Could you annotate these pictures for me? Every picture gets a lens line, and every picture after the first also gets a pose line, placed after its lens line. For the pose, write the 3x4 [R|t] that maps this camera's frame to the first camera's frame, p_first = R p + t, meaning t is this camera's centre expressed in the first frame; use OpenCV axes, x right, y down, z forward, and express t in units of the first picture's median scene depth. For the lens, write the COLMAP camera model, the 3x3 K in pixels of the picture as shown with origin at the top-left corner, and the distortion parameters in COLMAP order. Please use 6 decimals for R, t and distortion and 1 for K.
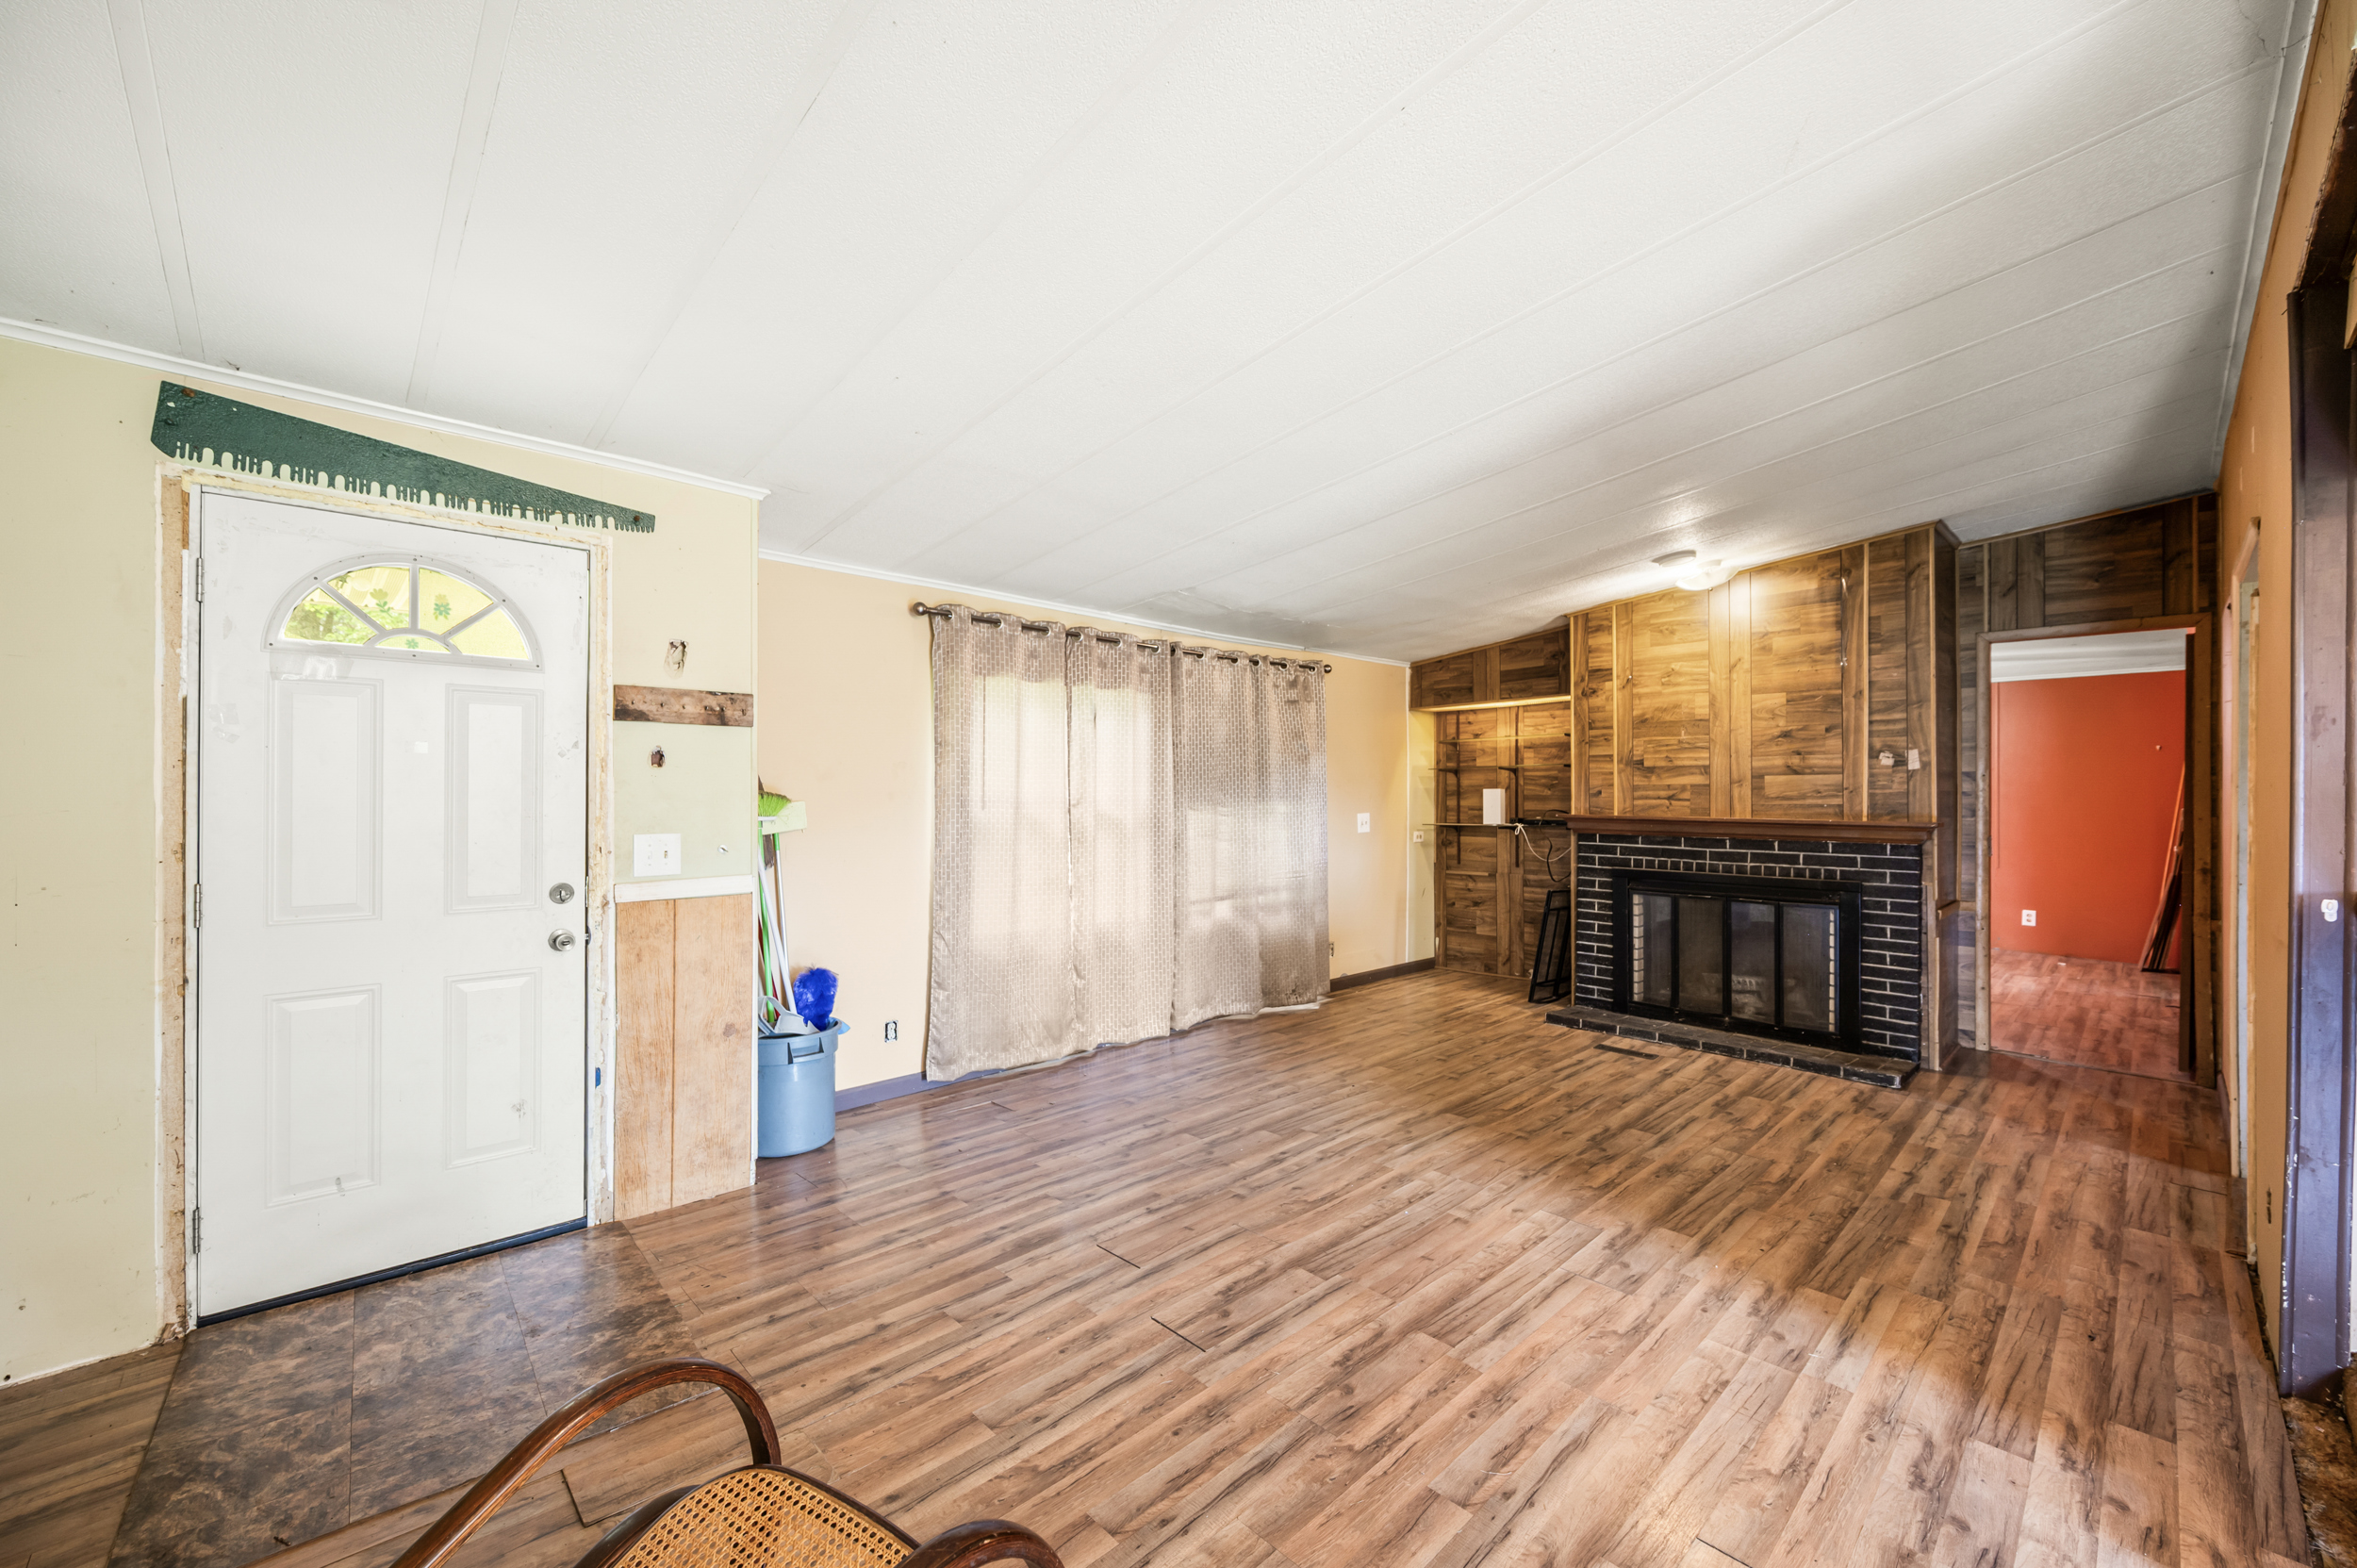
lens RADIAL K [[938.9, 0, 1176.1], [0, 938.9, 793.6], [0, 0, 1]] dist [-0.001288, -0.000122]
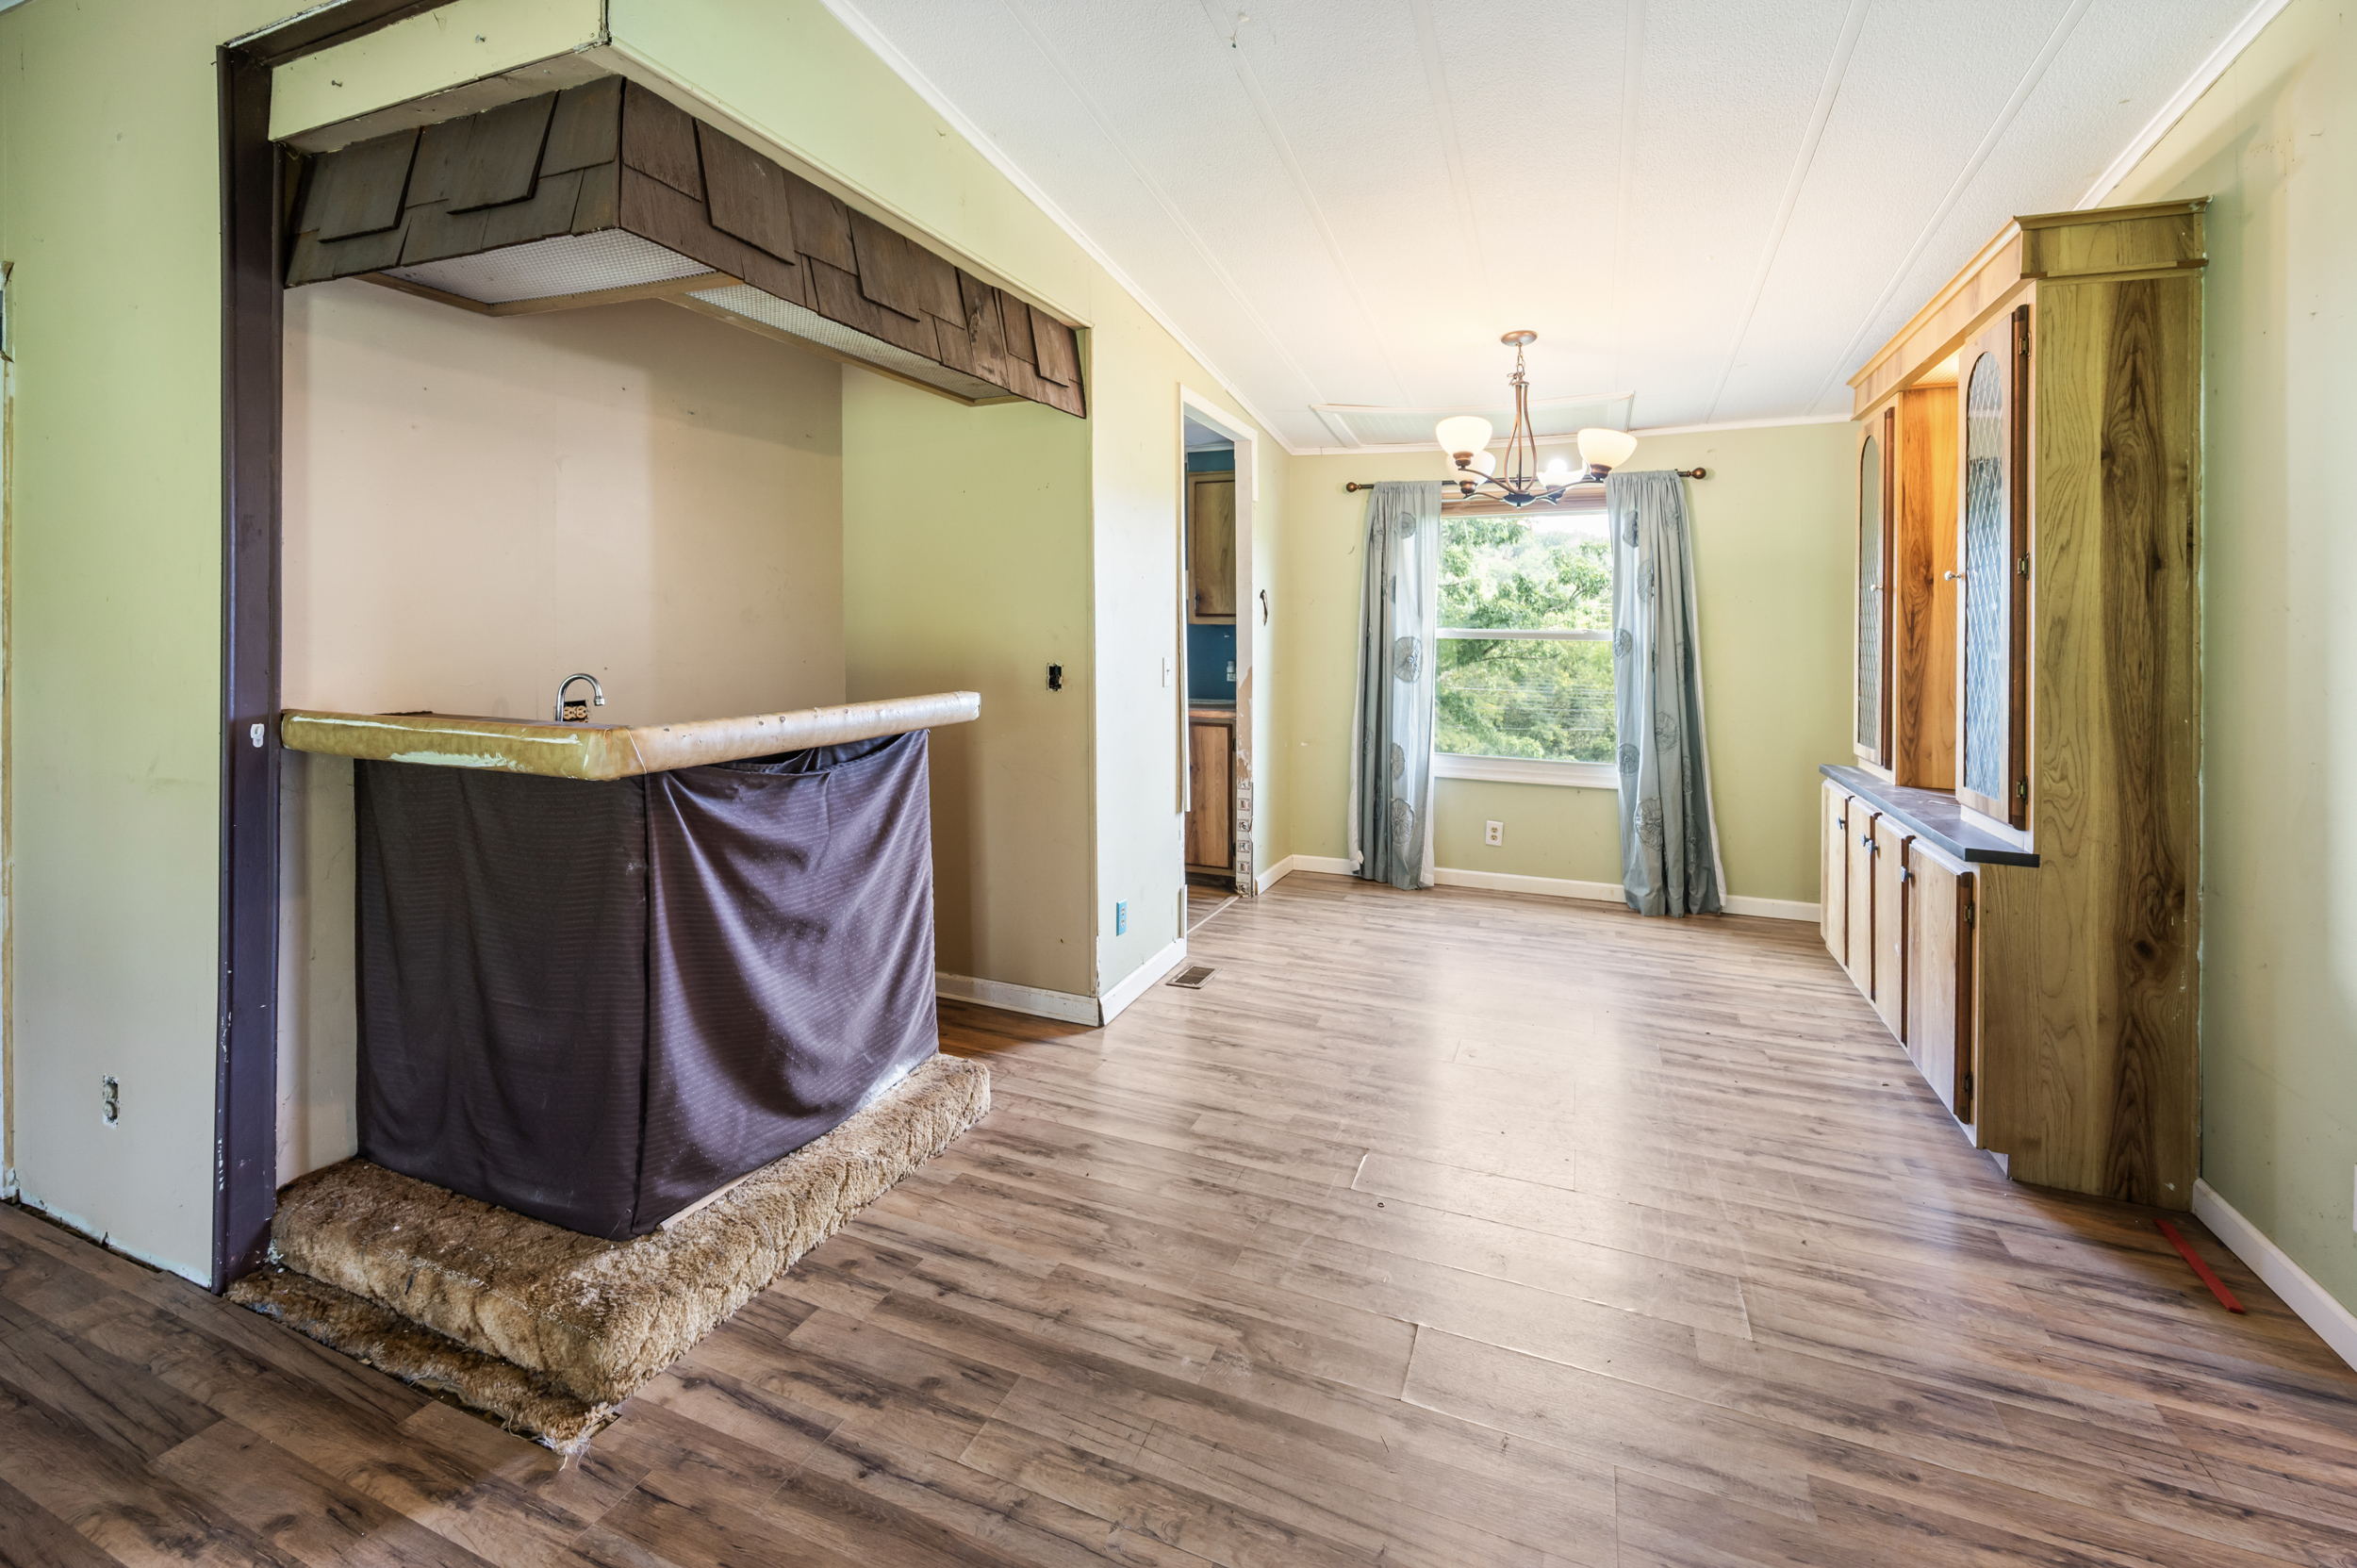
lens RADIAL K [[979.6, 0, 1185.5], [0, 979.6, 633.7], [0, 0, 1]] dist [-0.002419, 0.000470]
pose [[-0.416682, -0.014444, 0.908938, -0.015347], [-0.013867, 0.999858, 0.009532, -0.001053], [-0.908947, -0.008633, -0.416823, 0.255240]]
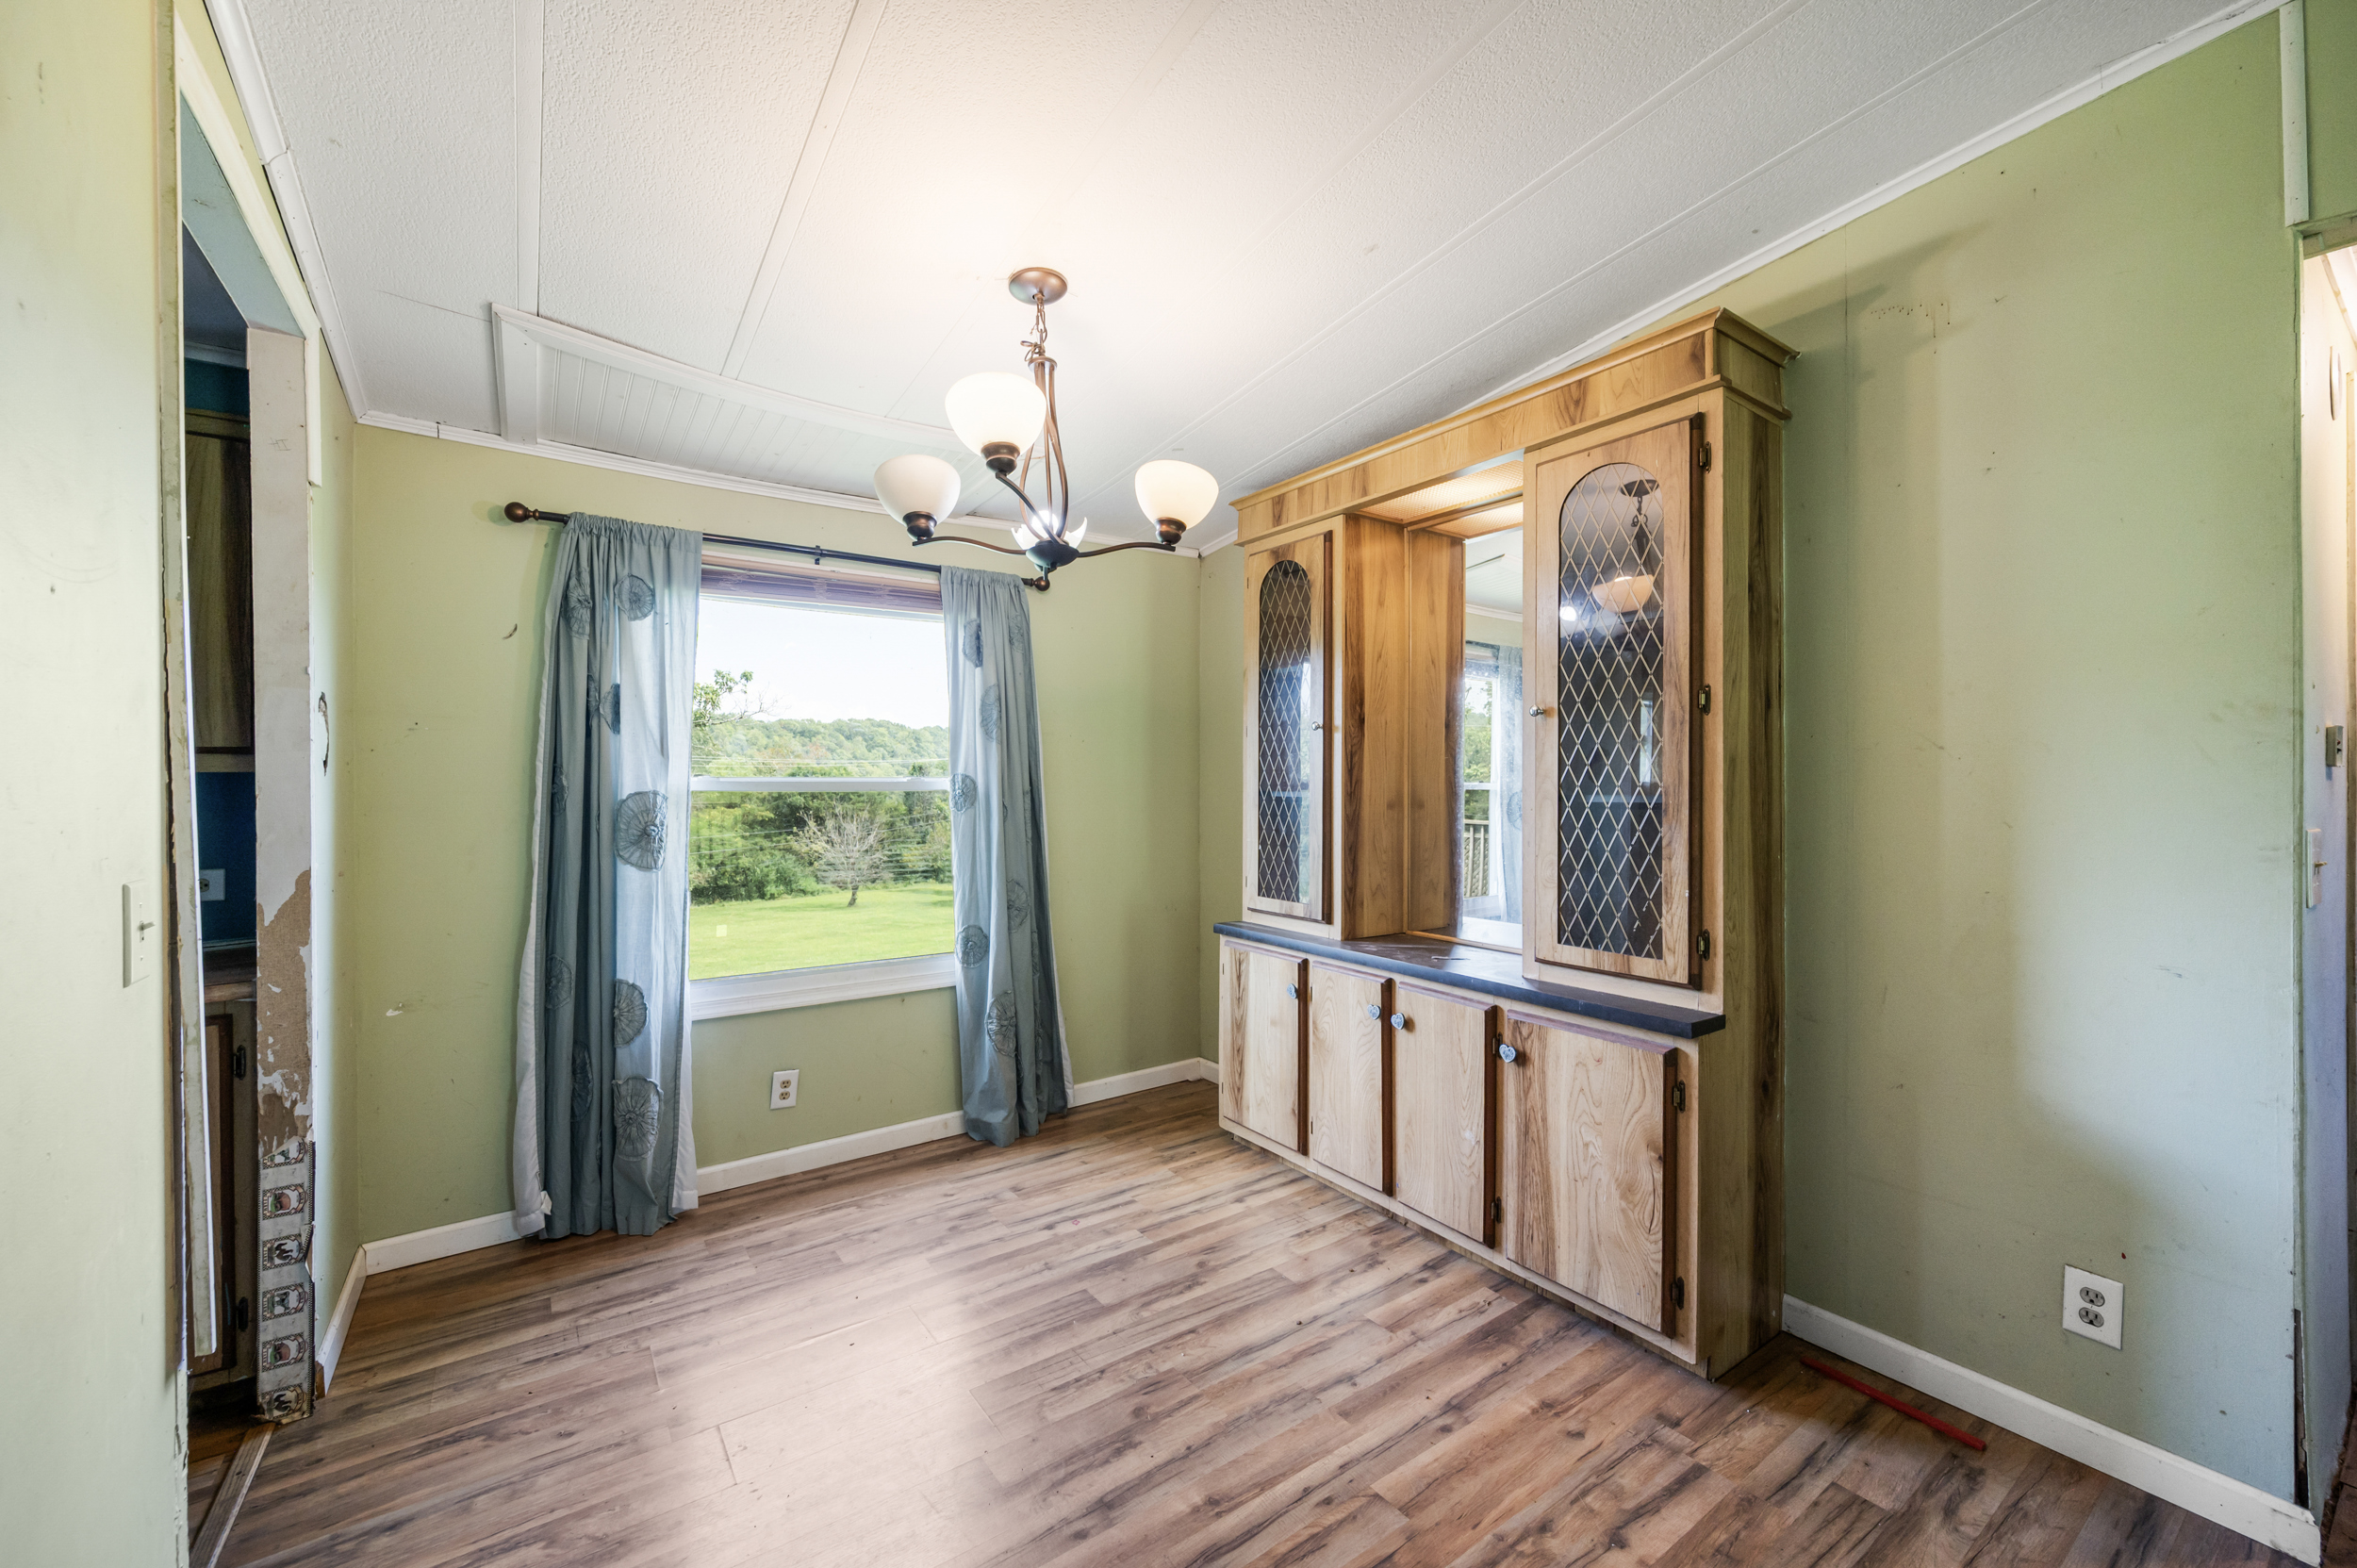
lens RADIAL K [[938.9, 0, 1180.9], [0, 938.9, 770.9], [0, 0, 1]] dist [-0.001288, -0.000122]
pose [[-0.989699, -0.000948, 0.143157, 0.465018], [-0.001973, 0.999973, -0.007023, -0.000167], [-0.143147, -0.007233, -0.989675, 0.116500]]
